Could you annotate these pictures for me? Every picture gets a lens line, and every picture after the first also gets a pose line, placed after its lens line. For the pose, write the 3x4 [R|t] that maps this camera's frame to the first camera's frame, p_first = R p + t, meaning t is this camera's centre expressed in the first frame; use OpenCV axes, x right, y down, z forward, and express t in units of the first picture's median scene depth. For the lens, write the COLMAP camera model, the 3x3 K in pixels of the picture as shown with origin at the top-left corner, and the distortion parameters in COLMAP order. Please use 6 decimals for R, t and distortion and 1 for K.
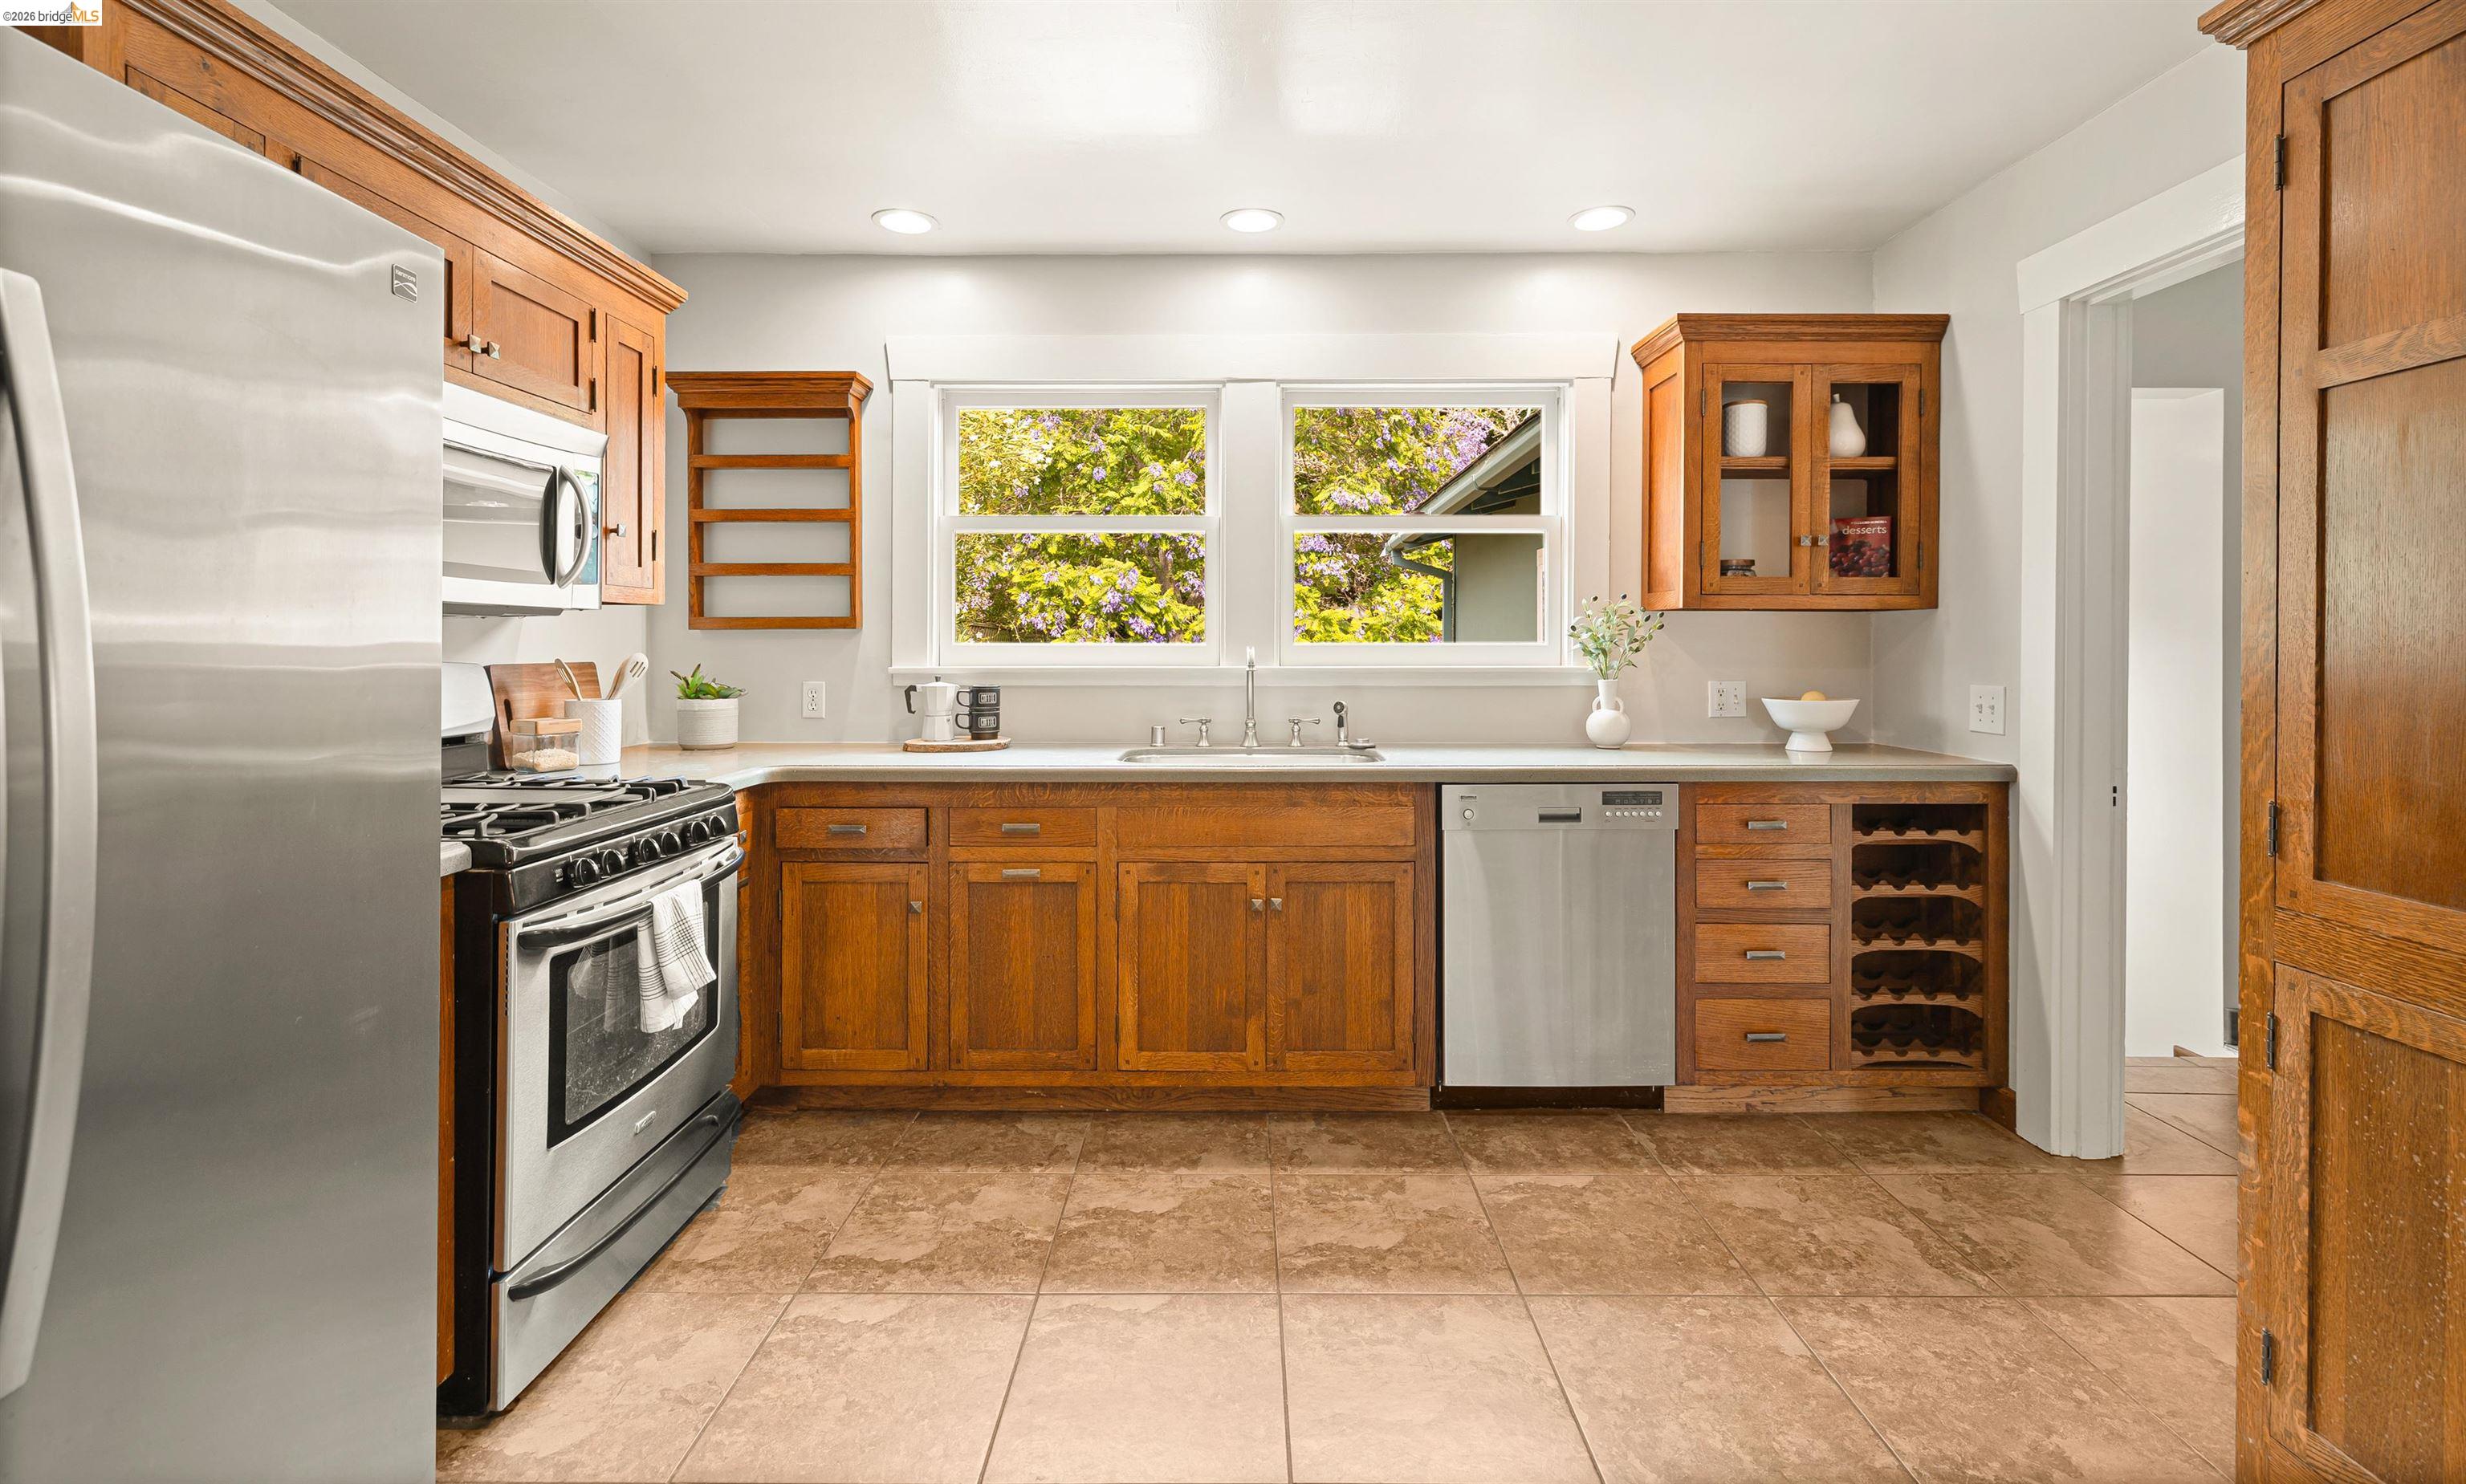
lens RADIAL K [[1075.5, 0, 1233.3], [0, 1075.5, 645.7], [0, 0, 1]] dist [0.011587, 0.000064]
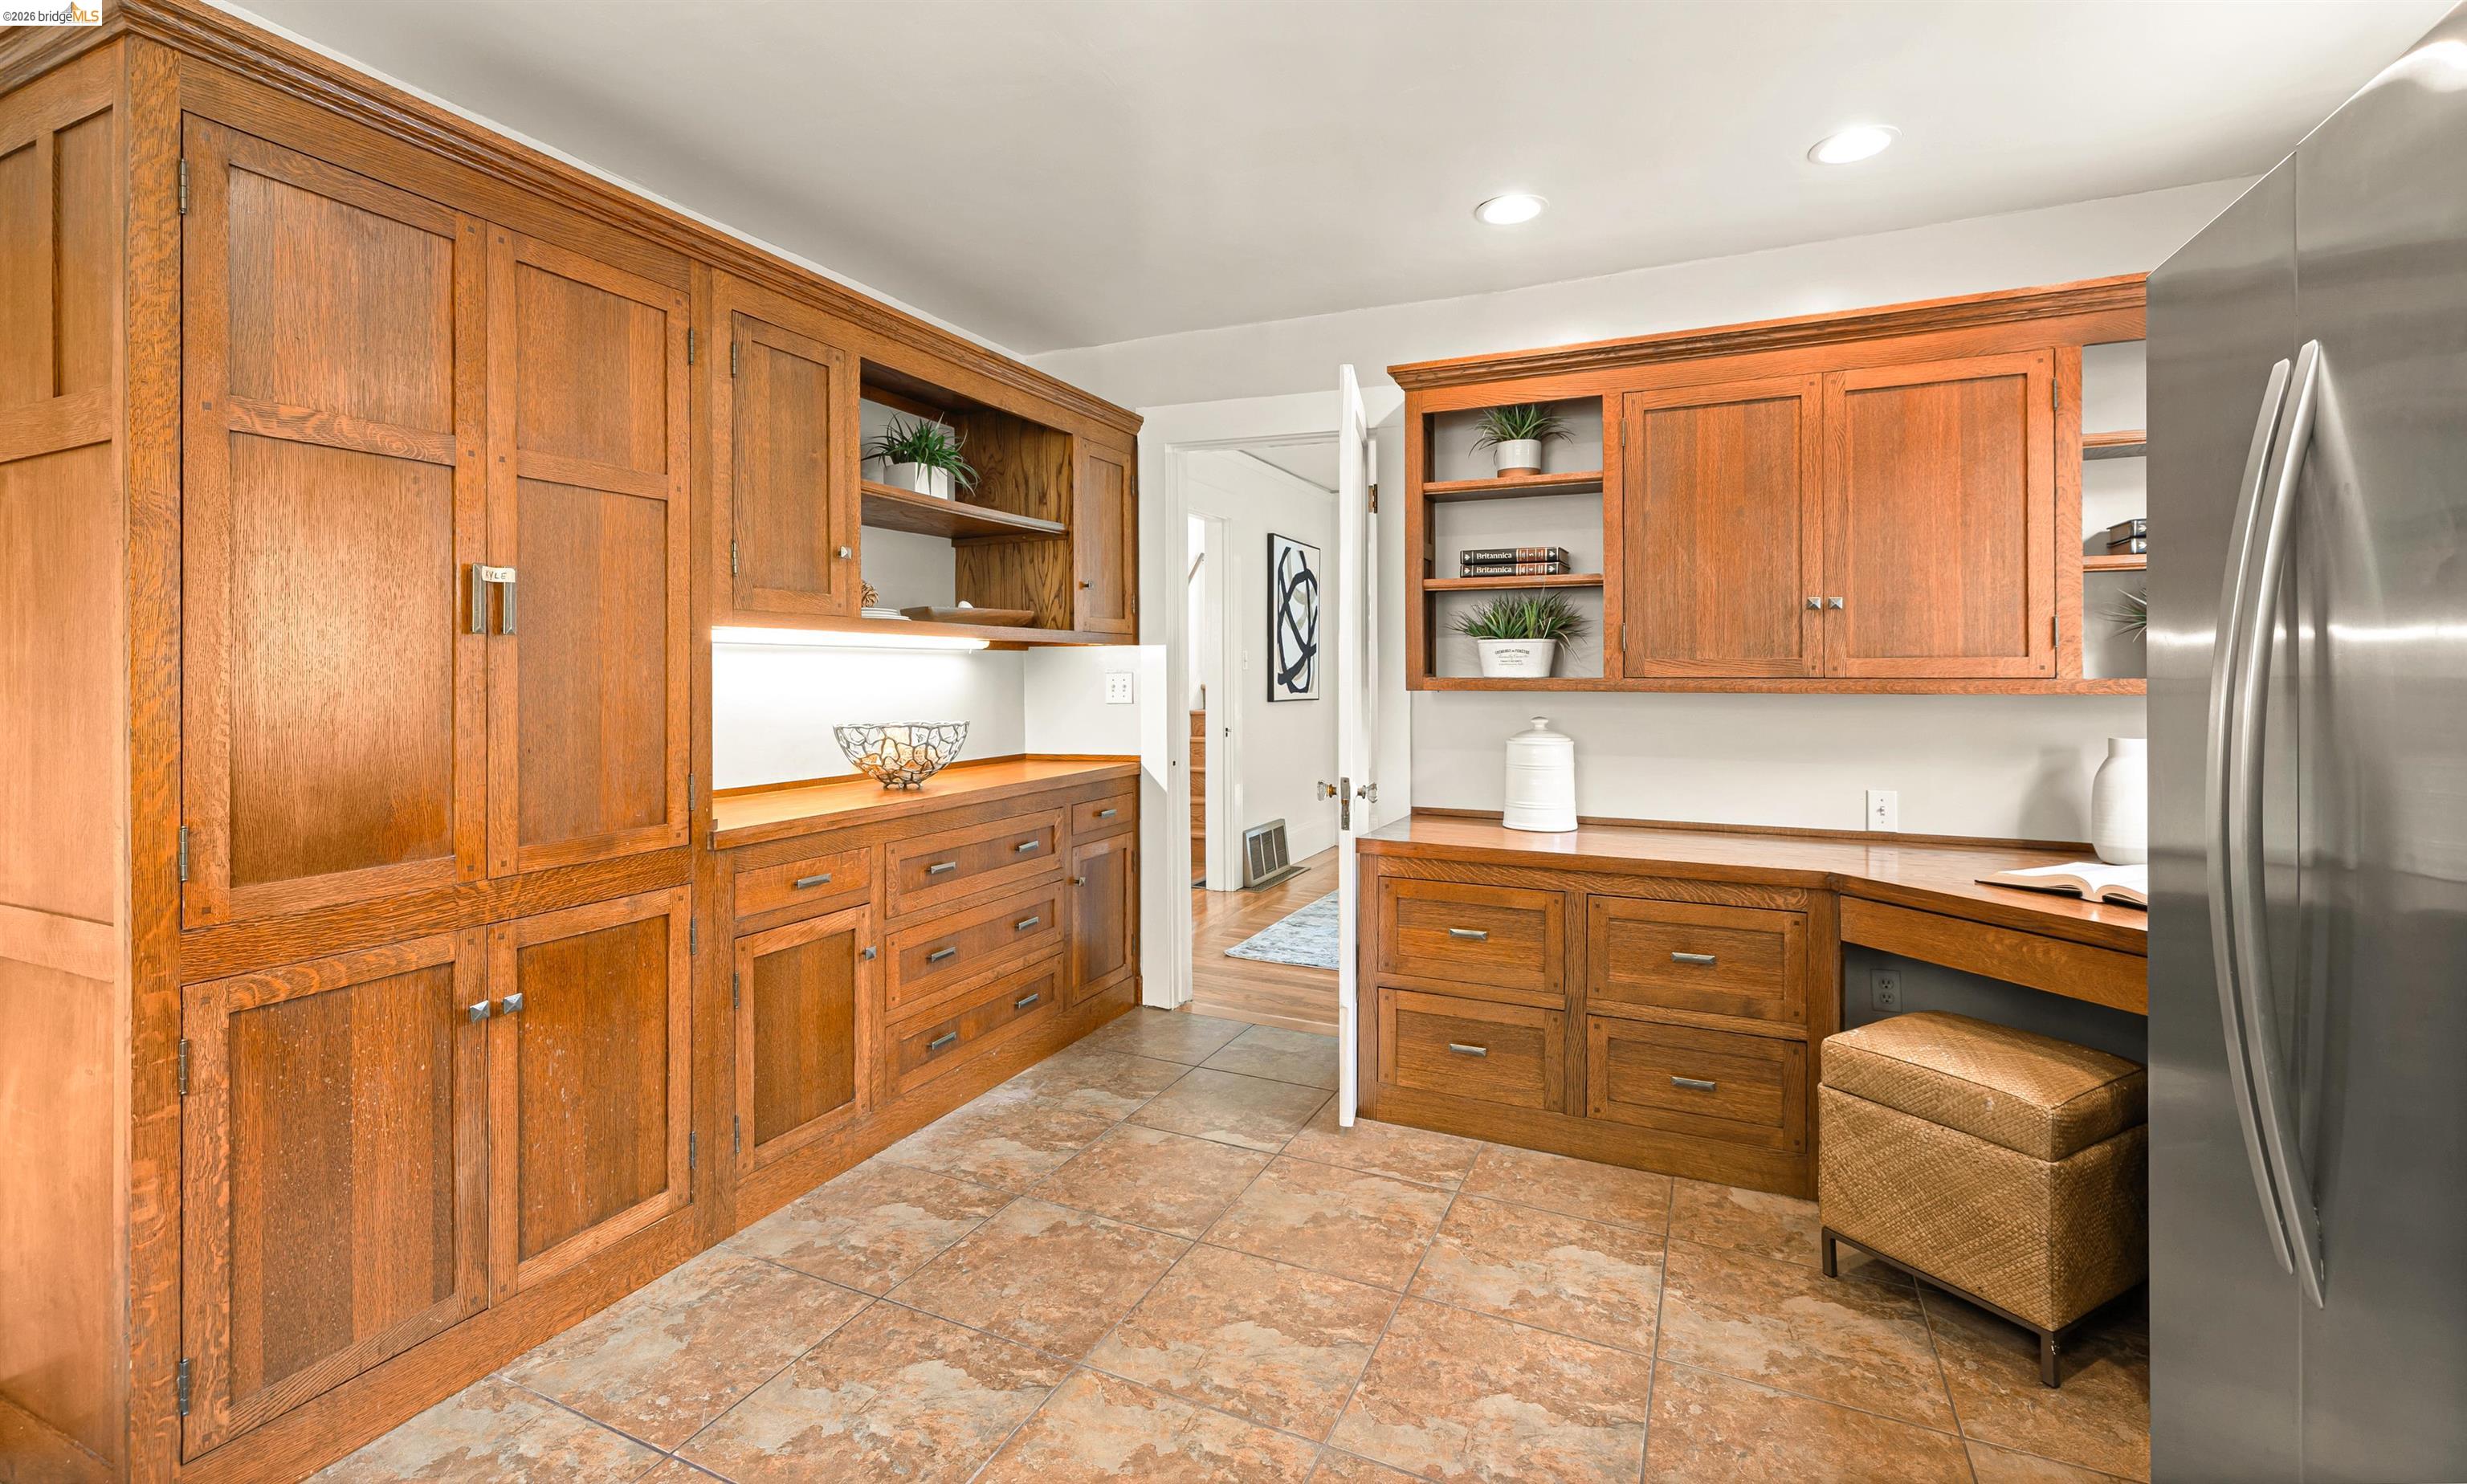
lens RADIAL K [[1076.0, 0, 1222.3], [0, 1076.0, 670.7], [0, 0, 1]] dist [0.011587, 0.000064]
pose [[-0.910375, 0.002613, 0.413776, -0.177059], [0.004701, 0.999981, 0.004028, 0.000917], [-0.413758, 0.005612, -0.910370, 0.830719]]
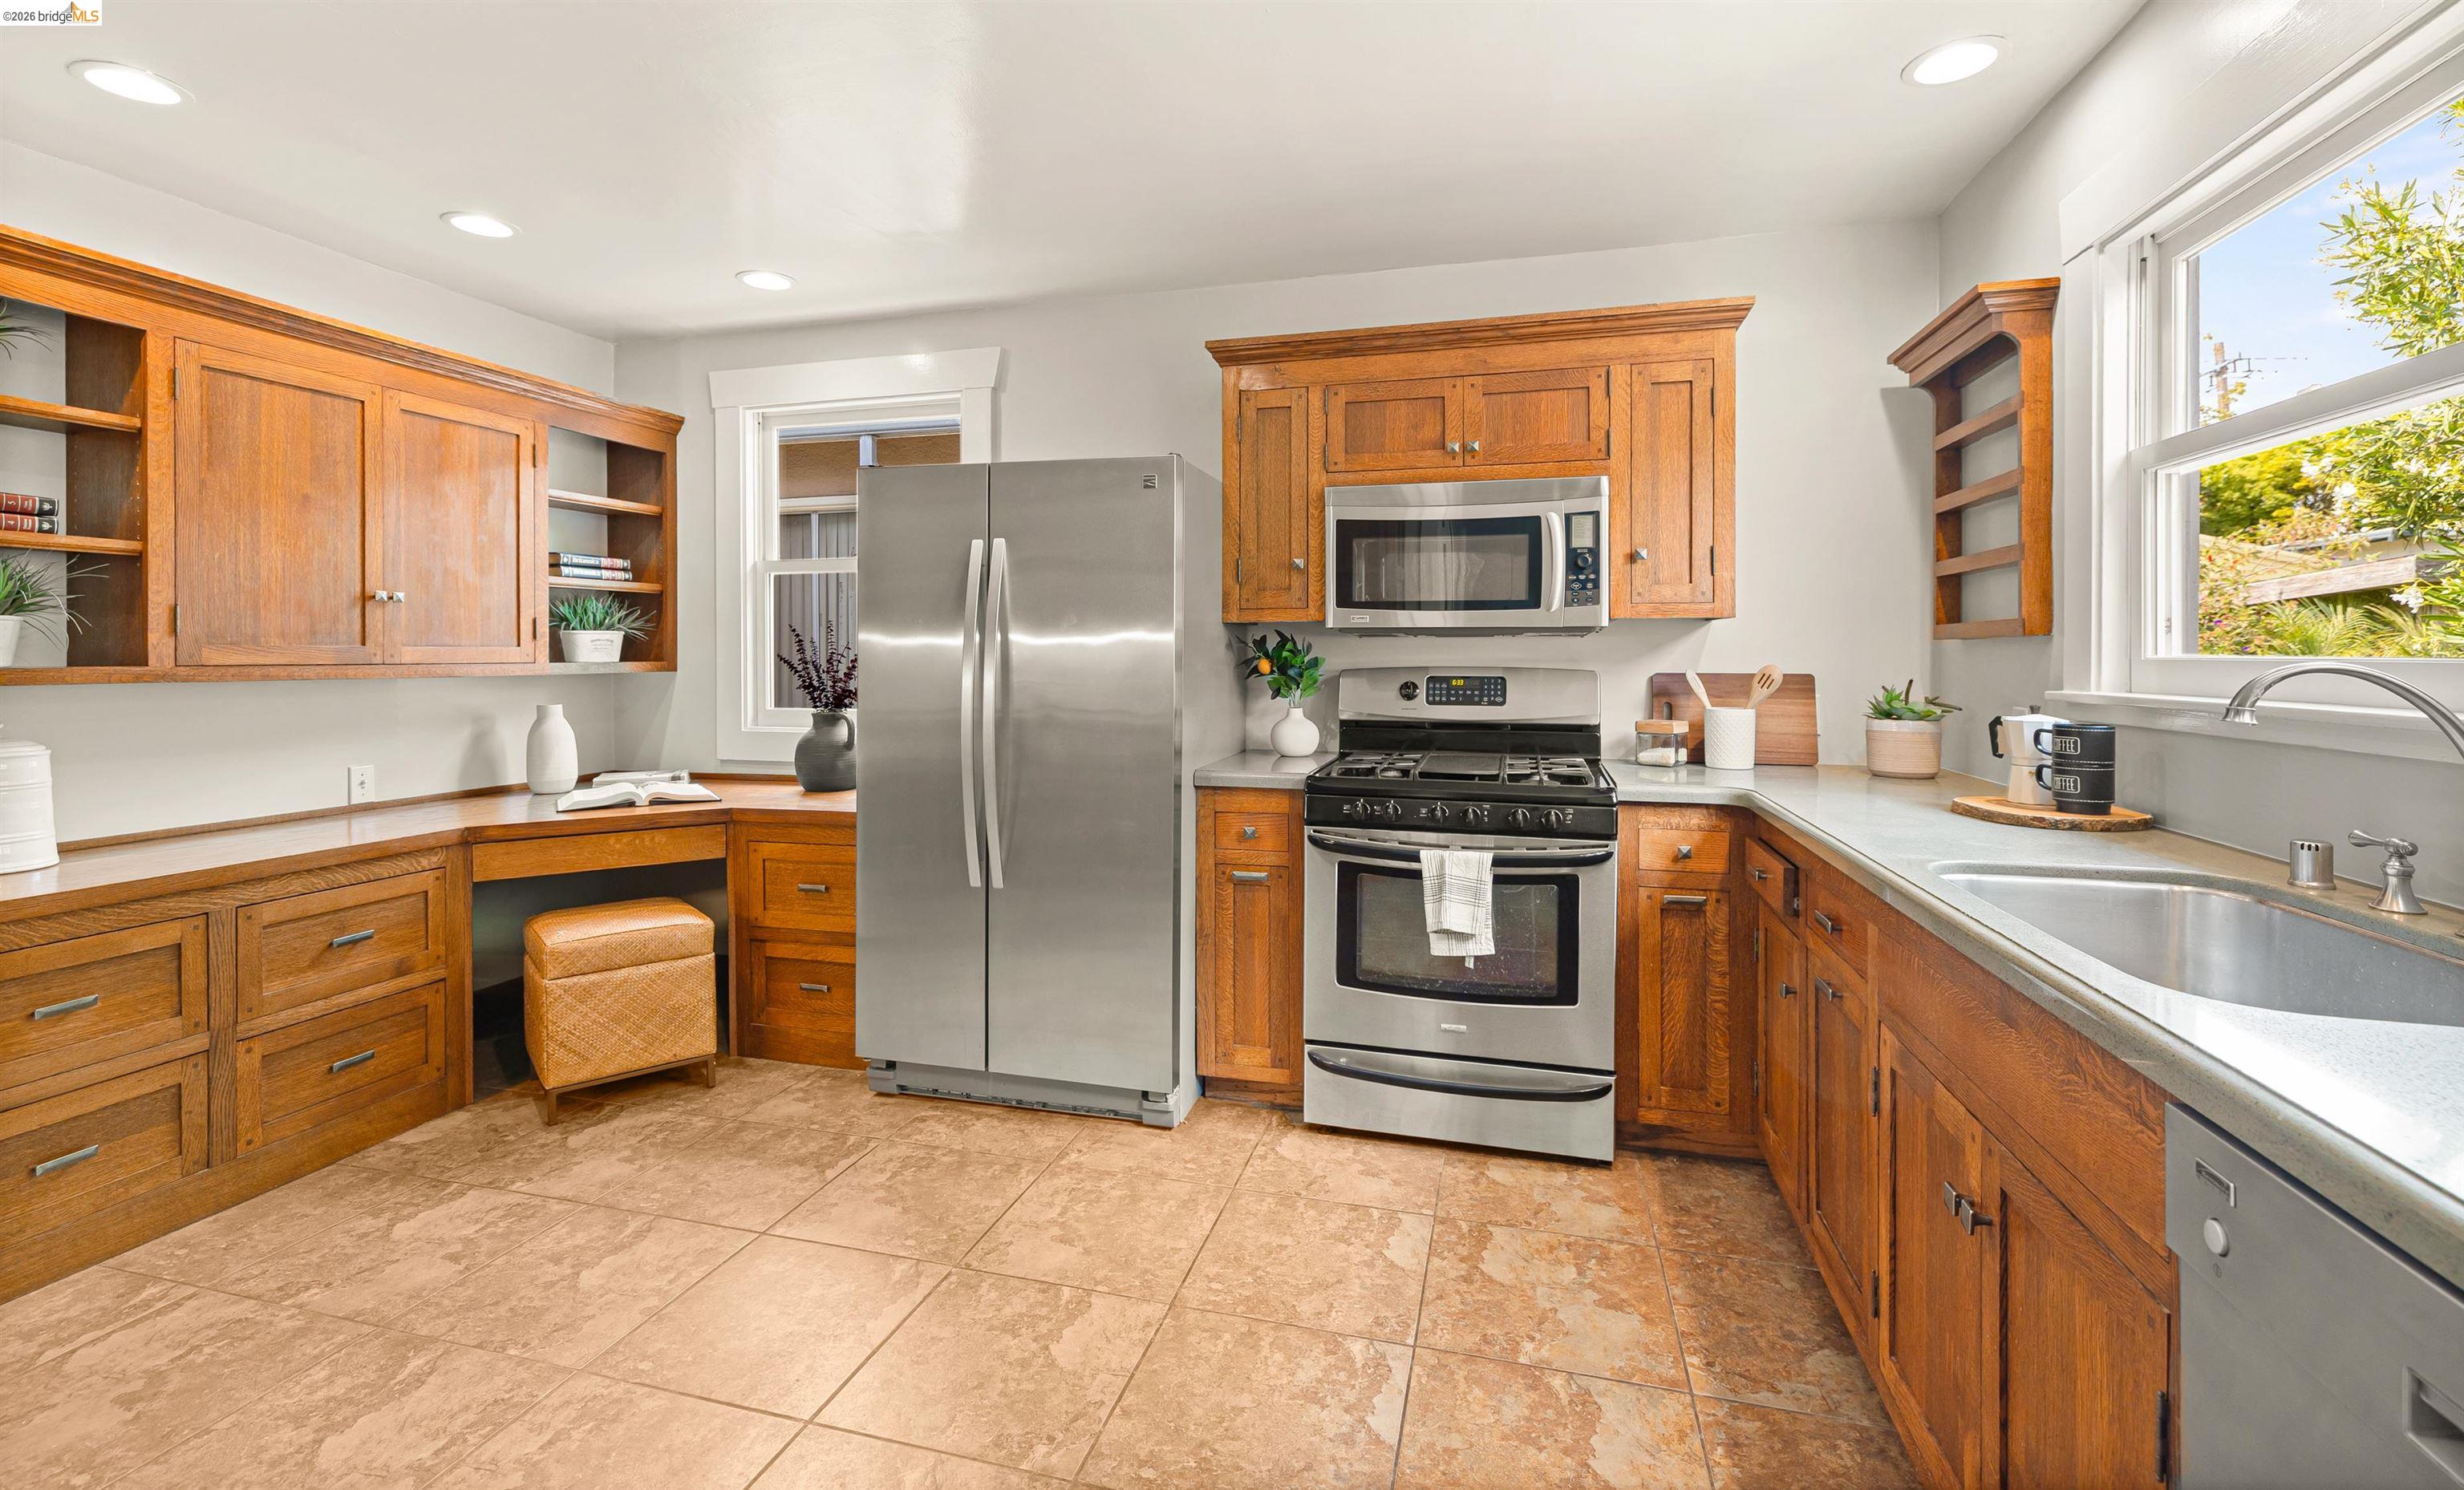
lens RADIAL K [[1074.6, 0, 1219.3], [0, 1074.6, 656.5], [0, 0, 1]] dist [0.011587, 0.000064]
pose [[-0.263636, 0.000707, -0.964622, 0.574304], [-0.005812, 0.999980, 0.002322, -0.001385], [0.964605, 0.006218, -0.263626, 0.803687]]
